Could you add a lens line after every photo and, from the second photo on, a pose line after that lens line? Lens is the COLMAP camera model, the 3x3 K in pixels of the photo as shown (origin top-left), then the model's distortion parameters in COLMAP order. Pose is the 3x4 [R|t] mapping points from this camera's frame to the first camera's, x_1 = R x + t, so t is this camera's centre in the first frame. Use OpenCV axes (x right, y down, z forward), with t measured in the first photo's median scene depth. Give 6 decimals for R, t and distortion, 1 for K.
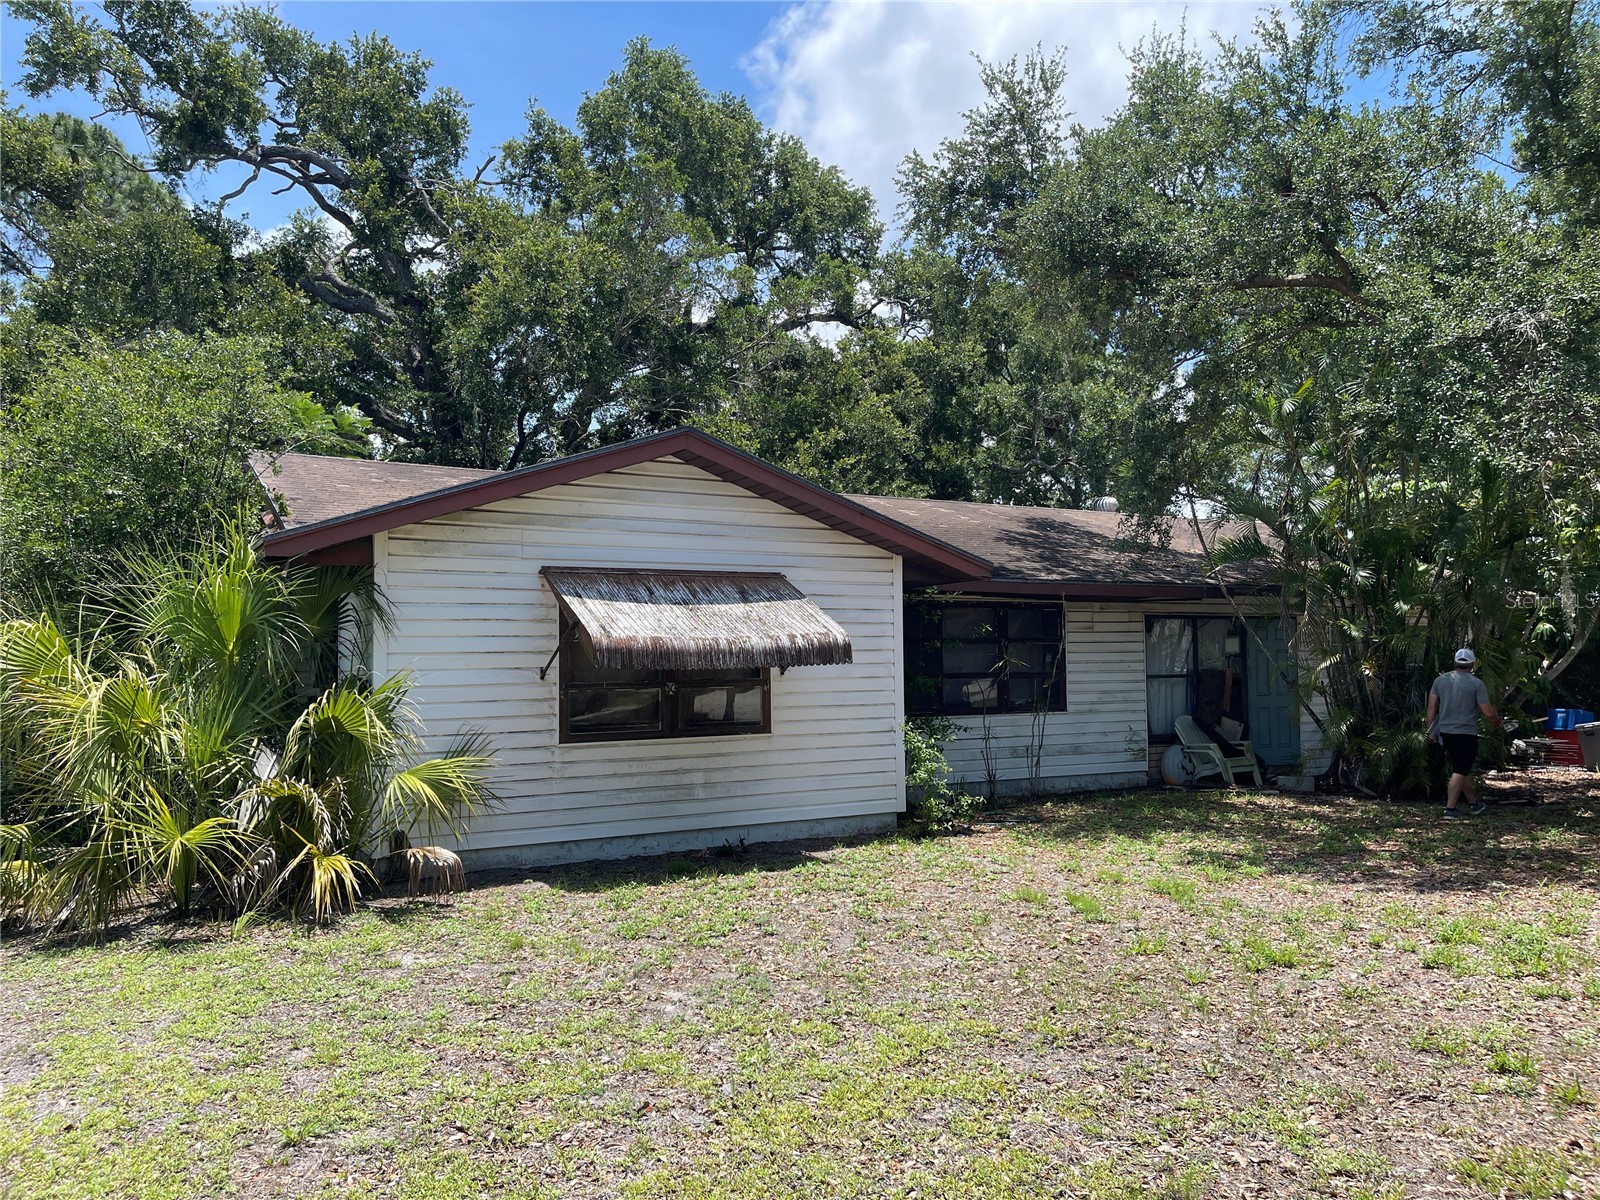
lens RADIAL K [[1170.3, 0, 800.0], [0, 1170.3, 600.0], [0, 0, 1]] dist [-0.000183, 0.000525]
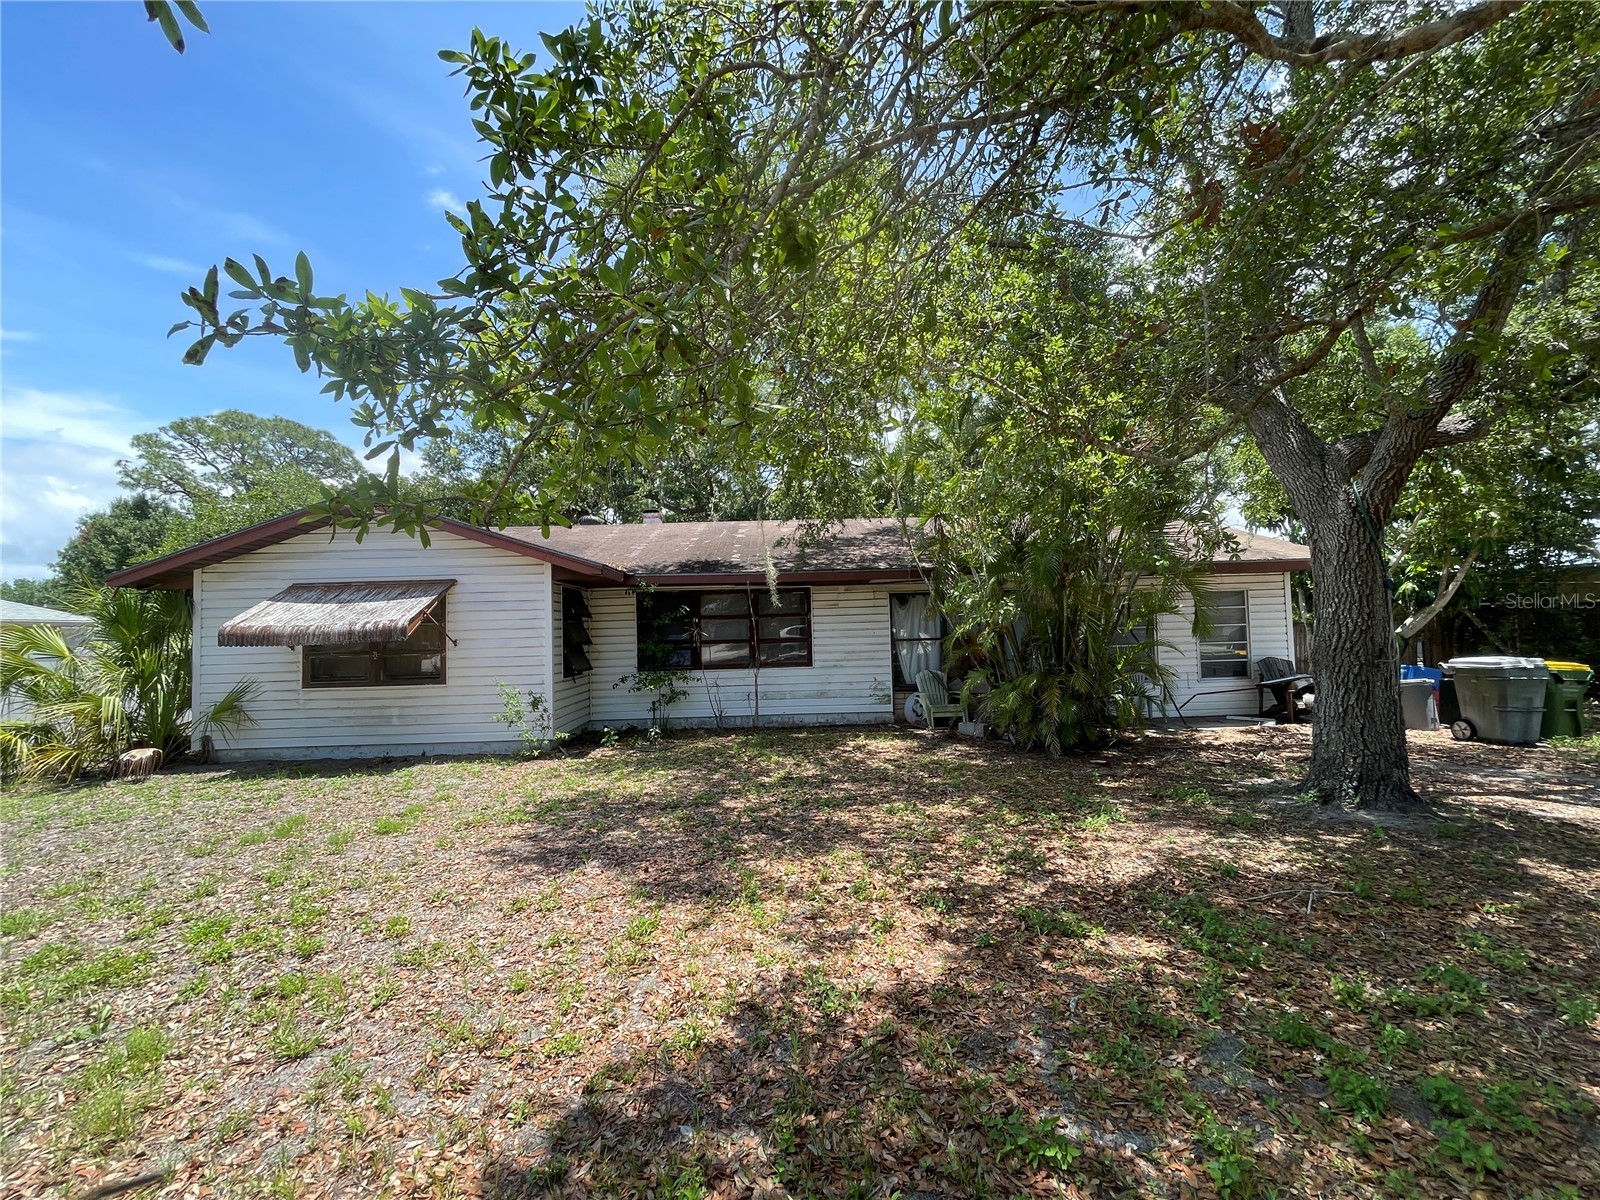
lens RADIAL K [[644.3, 0, 800.0], [0, 644.3, 600.0], [0, 0, 1]] dist [0.000197, 0.000018]
pose [[0.893602, -0.035329, -0.447467, 0.609672], [0.041912, 0.999110, 0.004817, 0.014702], [0.446899, -0.023059, 0.894287, 0.355595]]
